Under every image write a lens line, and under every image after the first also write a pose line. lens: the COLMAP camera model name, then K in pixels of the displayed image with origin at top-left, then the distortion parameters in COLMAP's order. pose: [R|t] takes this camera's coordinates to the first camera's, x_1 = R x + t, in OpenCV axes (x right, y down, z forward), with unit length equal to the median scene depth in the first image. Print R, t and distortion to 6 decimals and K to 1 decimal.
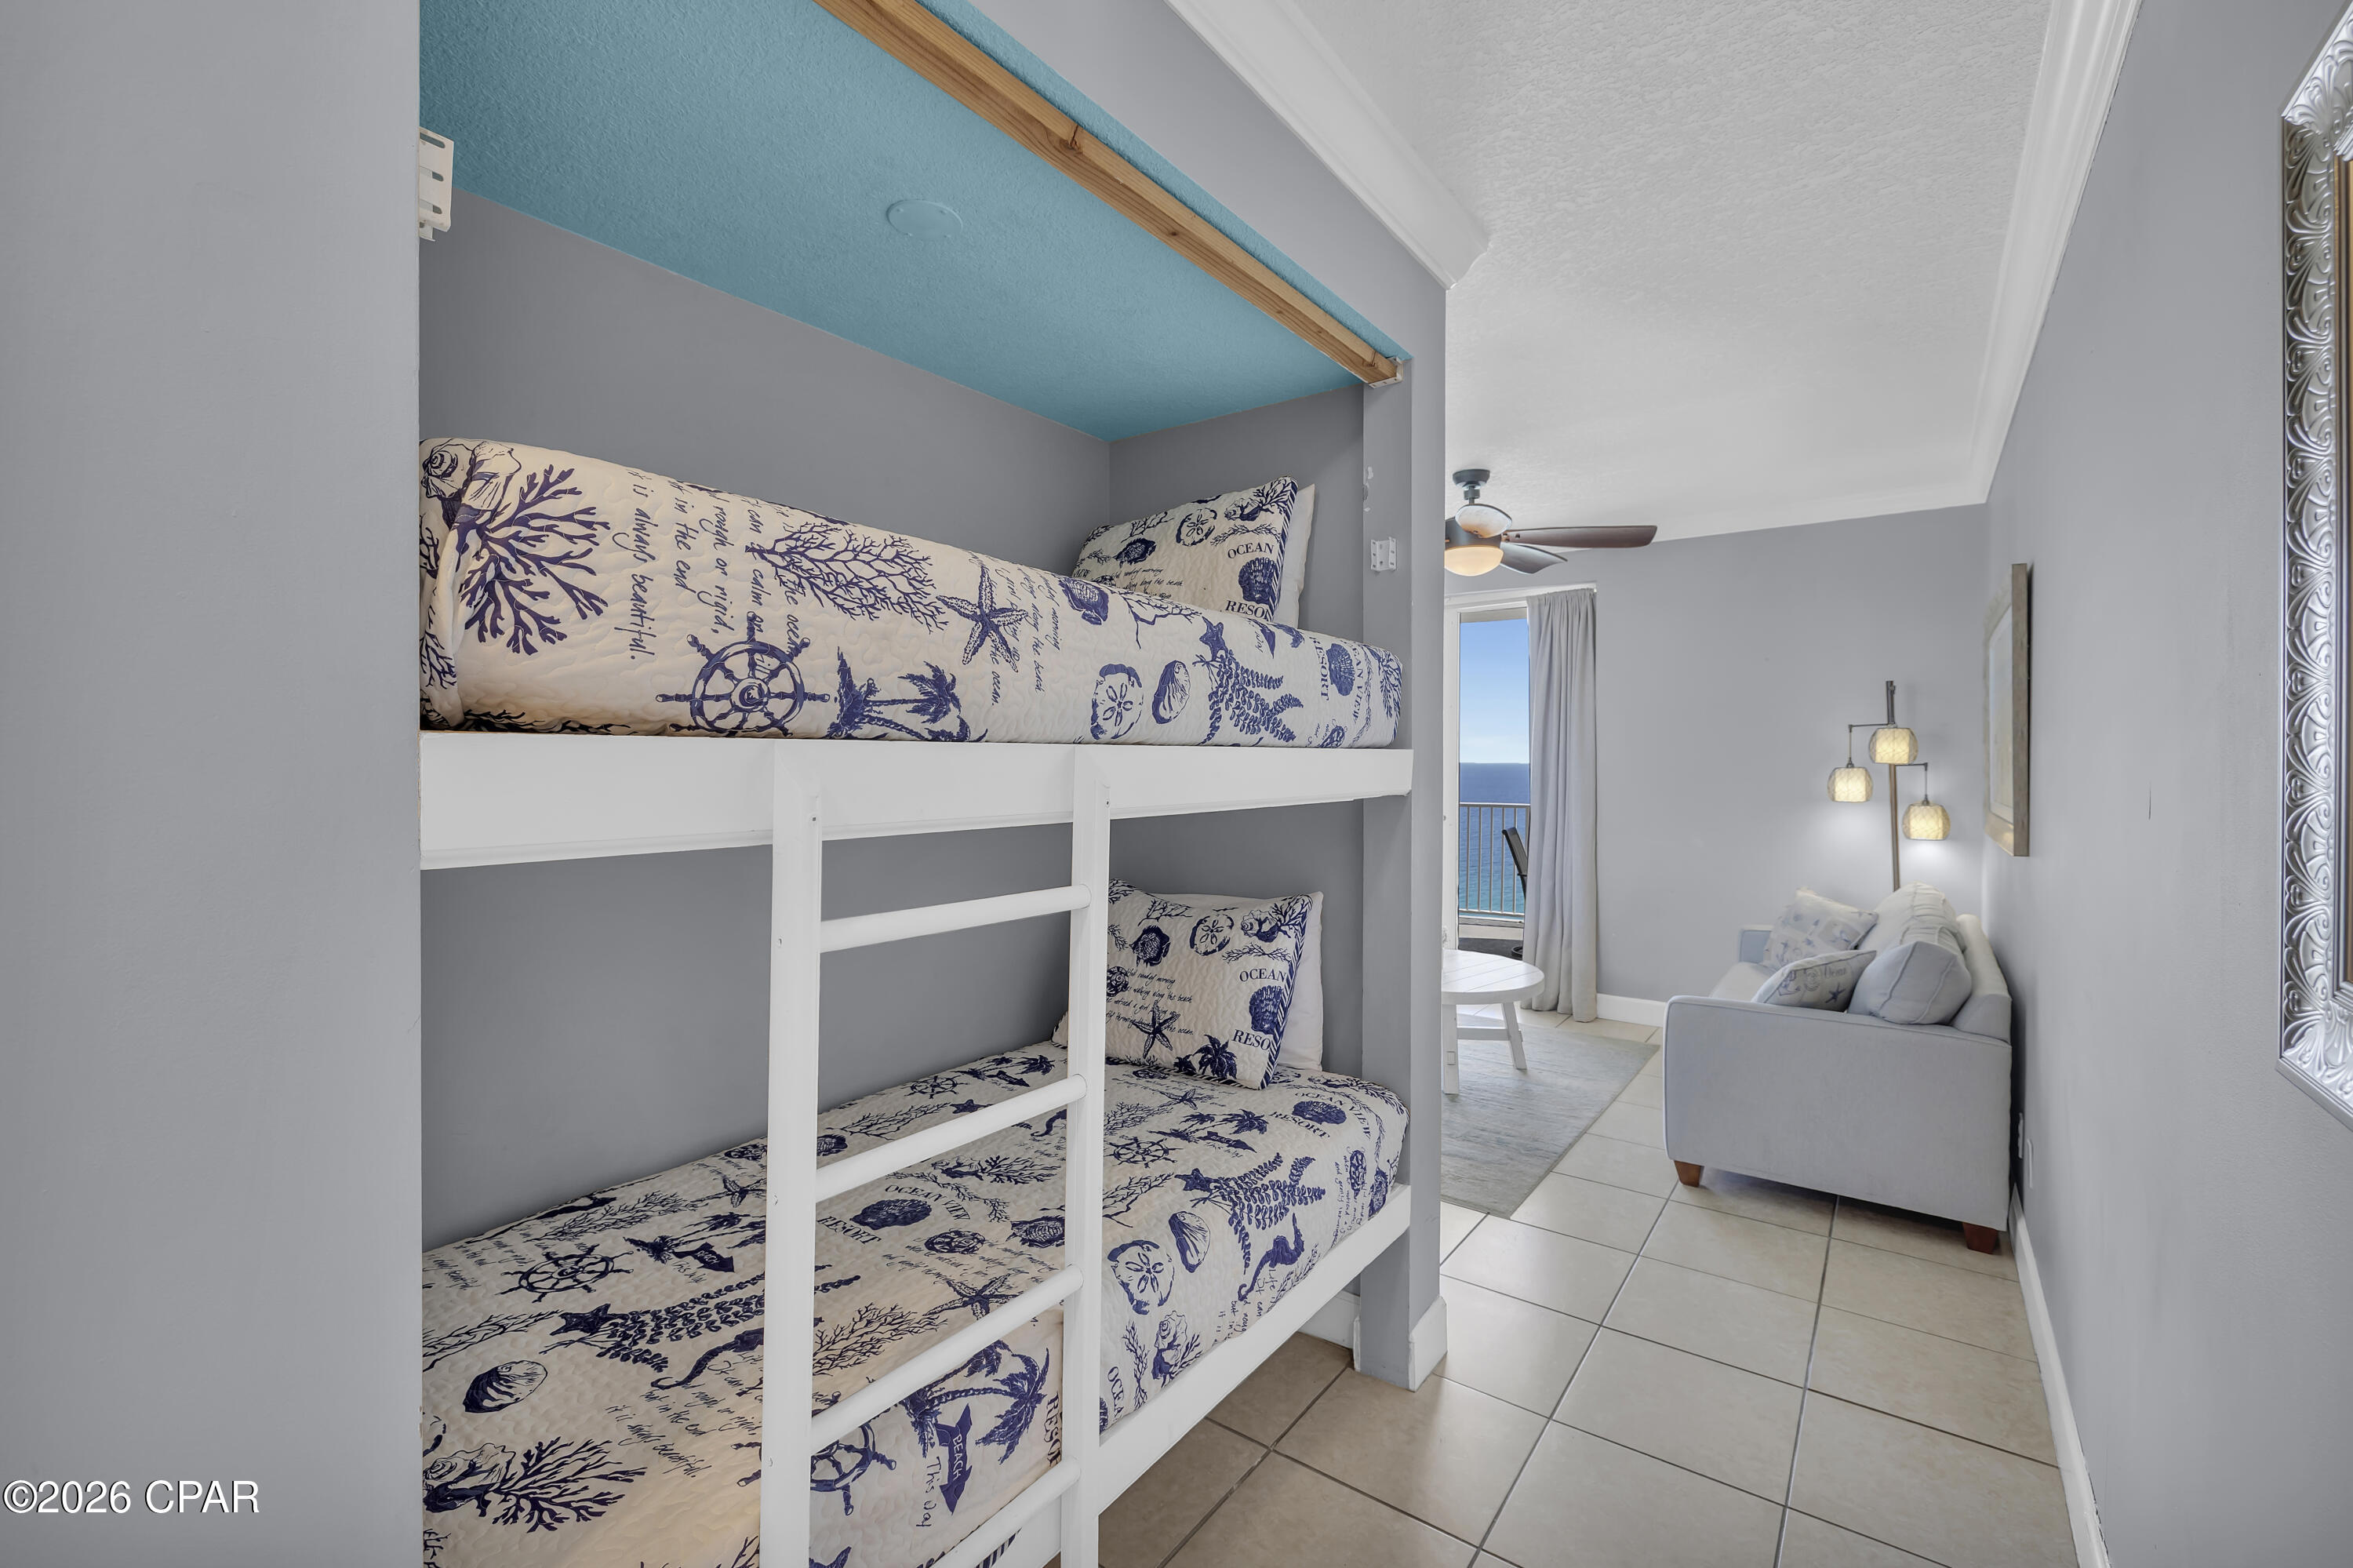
lens RADIAL K [[985.3, 0, 1195.5], [0, 985.3, 775.6], [0, 0, 1]] dist [-0.003730, -0.000249]
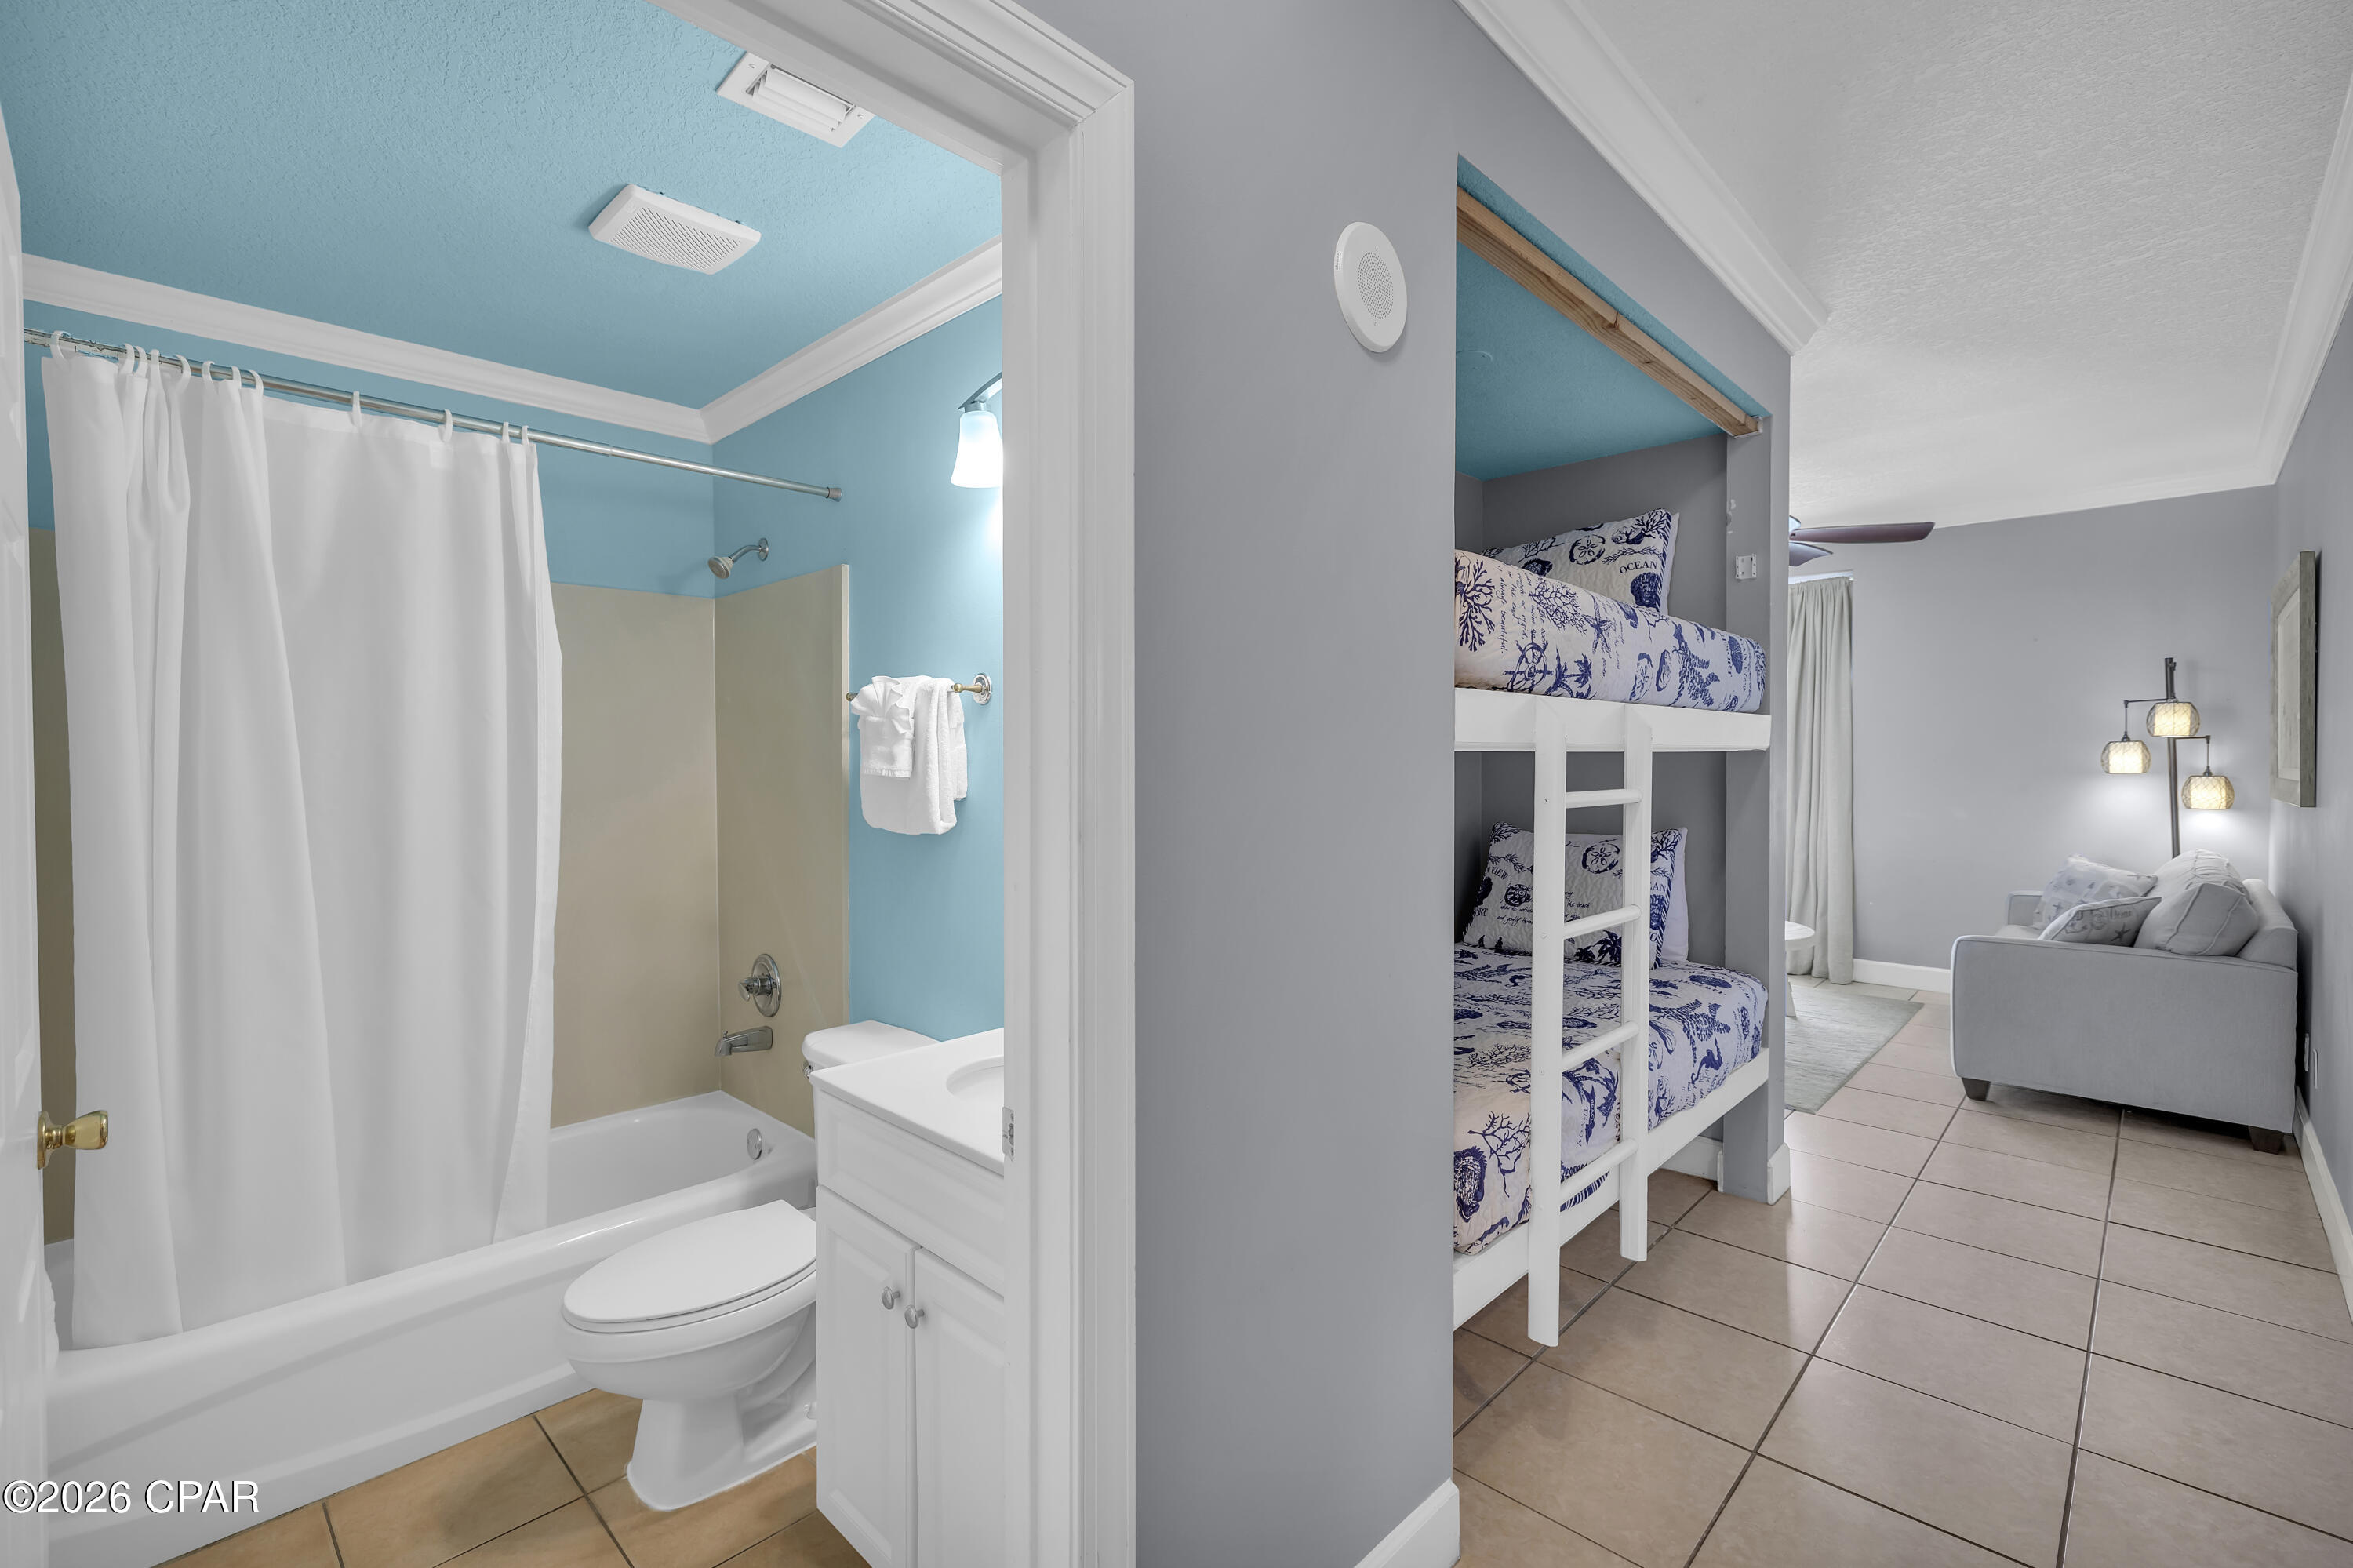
lens RADIAL K [[1011.5, 0, 1187.8], [0, 1011.5, 782.8], [0, 0, 1]] dist [0.000263, -0.000396]
pose [[0.989618, -0.002592, -0.143697, -0.272424], [0.003717, 0.999965, 0.007558, 0.038482], [0.143673, -0.008014, 0.989593, -0.341036]]
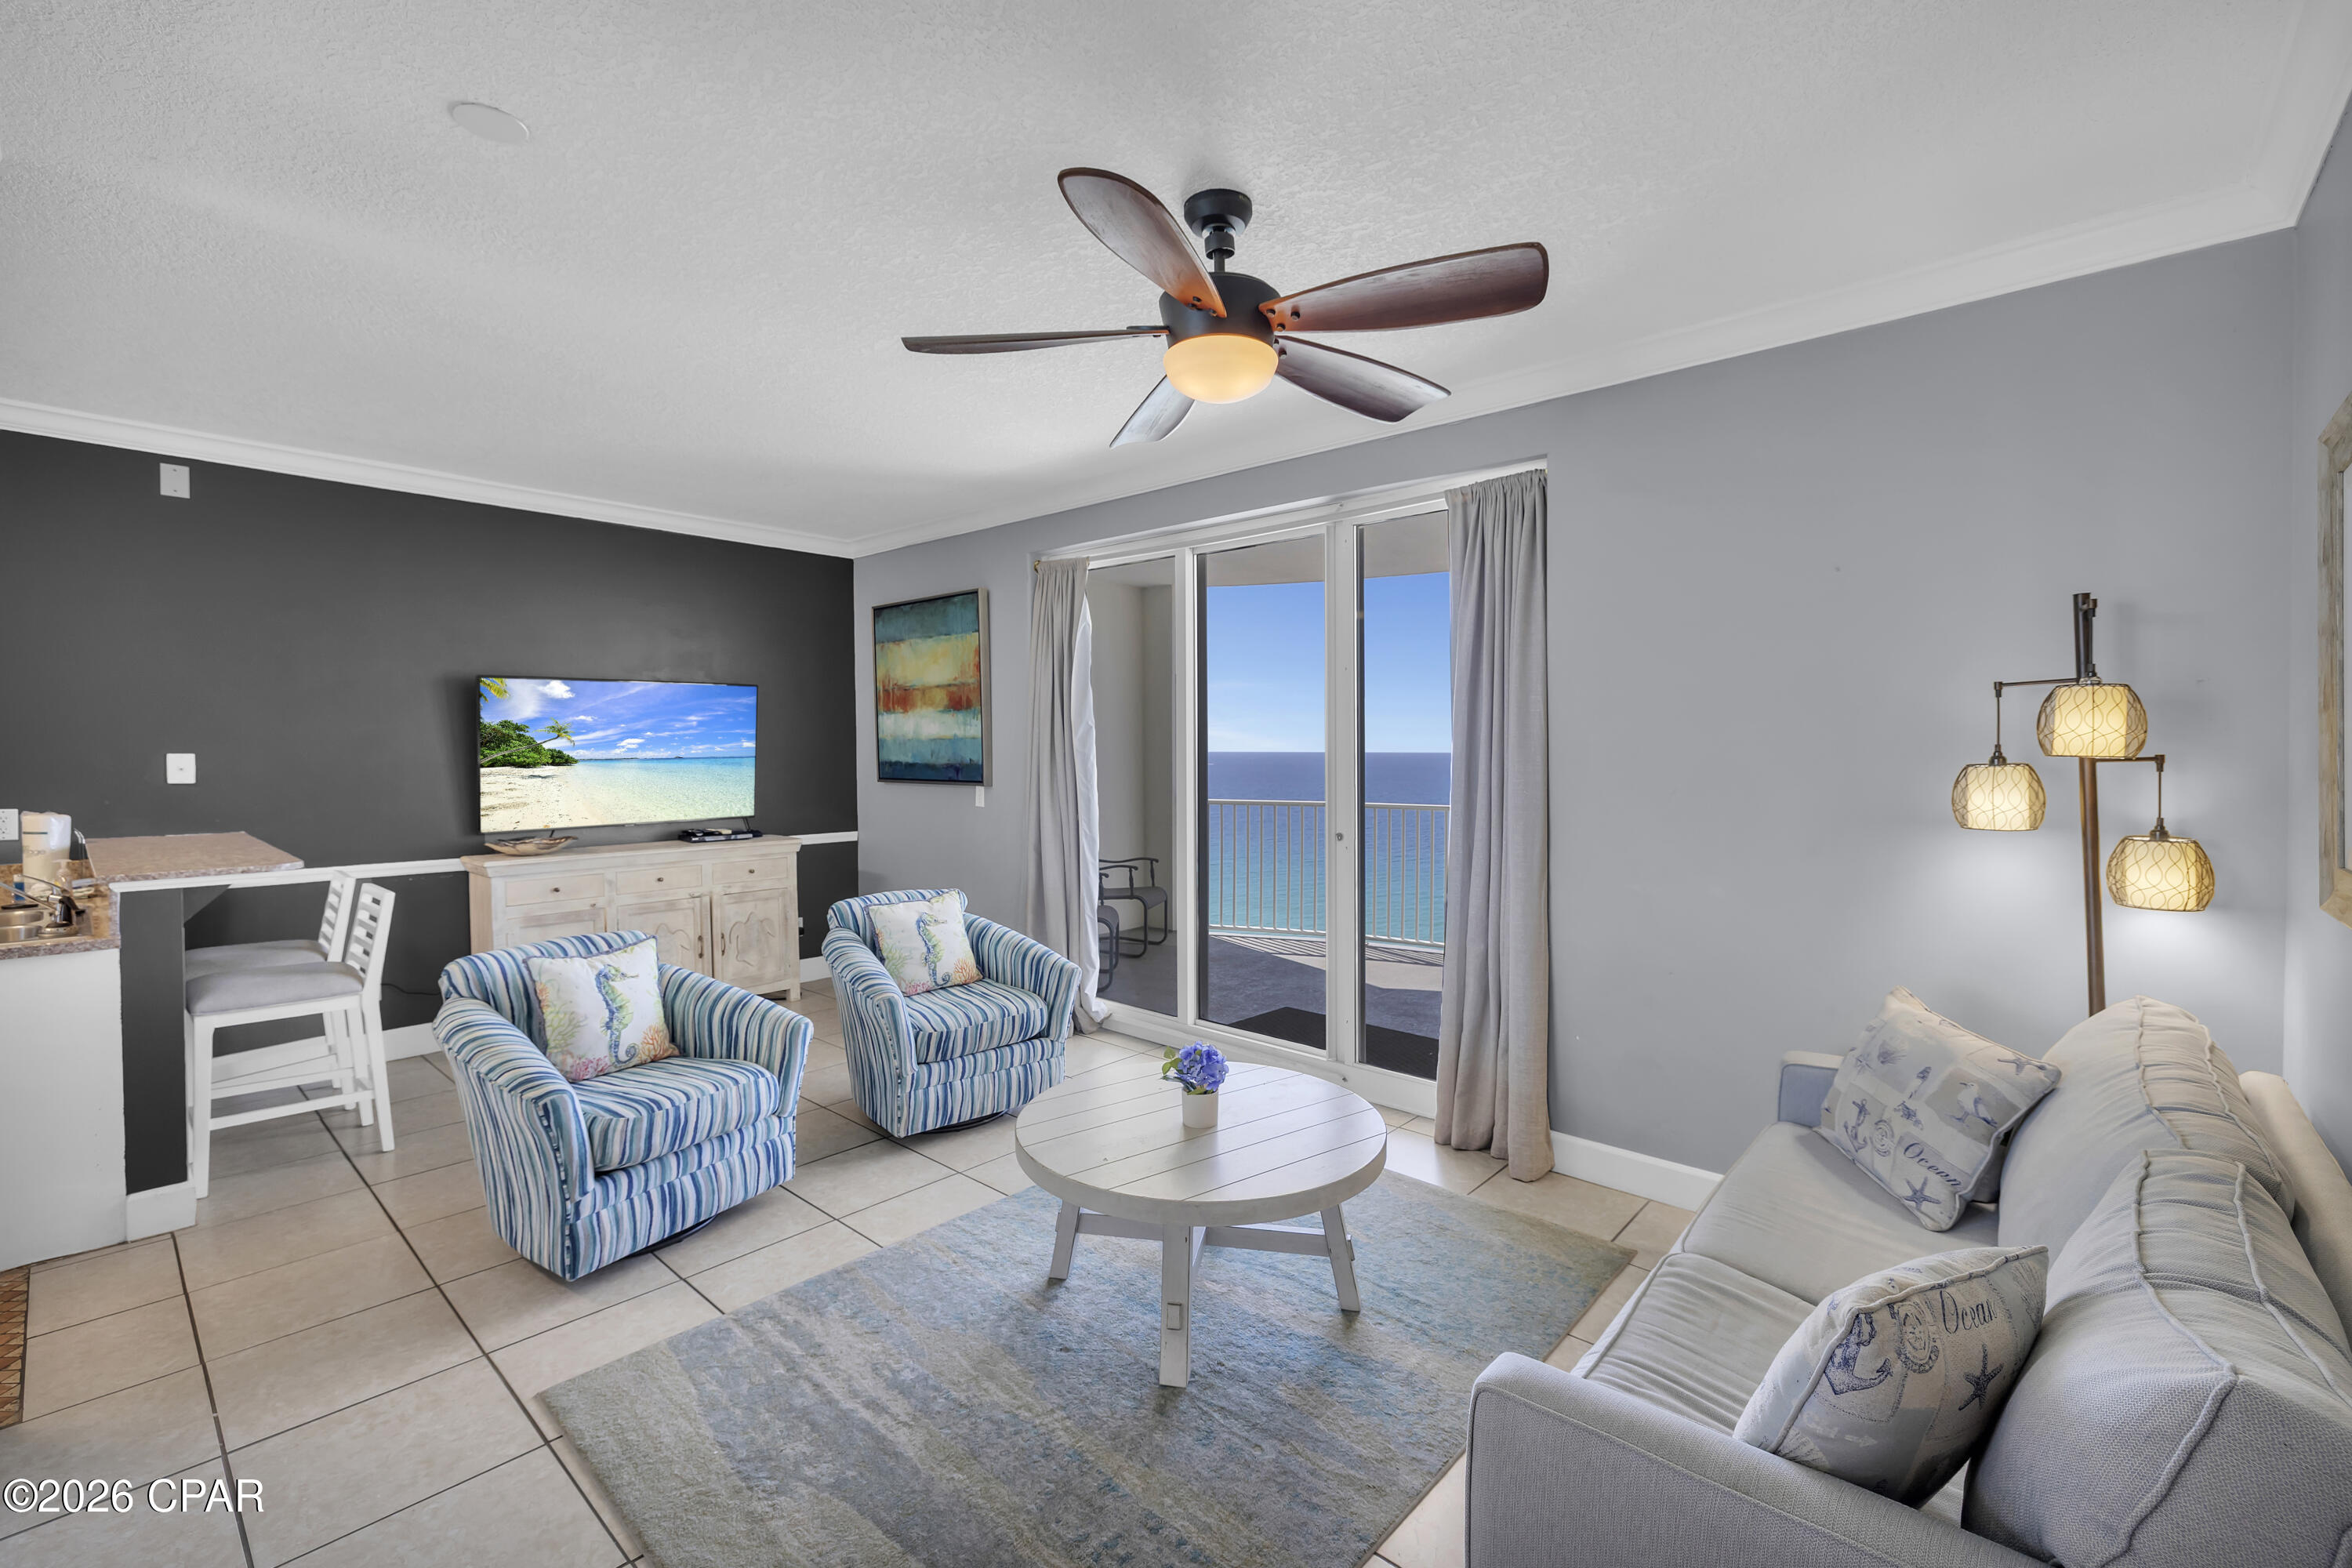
lens RADIAL K [[999.0, 0, 1172.7], [0, 999.0, 761.7], [0, 0, 1]] dist [-0.003747, -0.000013]
pose [[0.993846, -0.000498, -0.110772, 0.457648], [0.000518, 1.000000, 0.000159, -0.015456], [0.110771, -0.000215, 0.993846, 0.674720]]
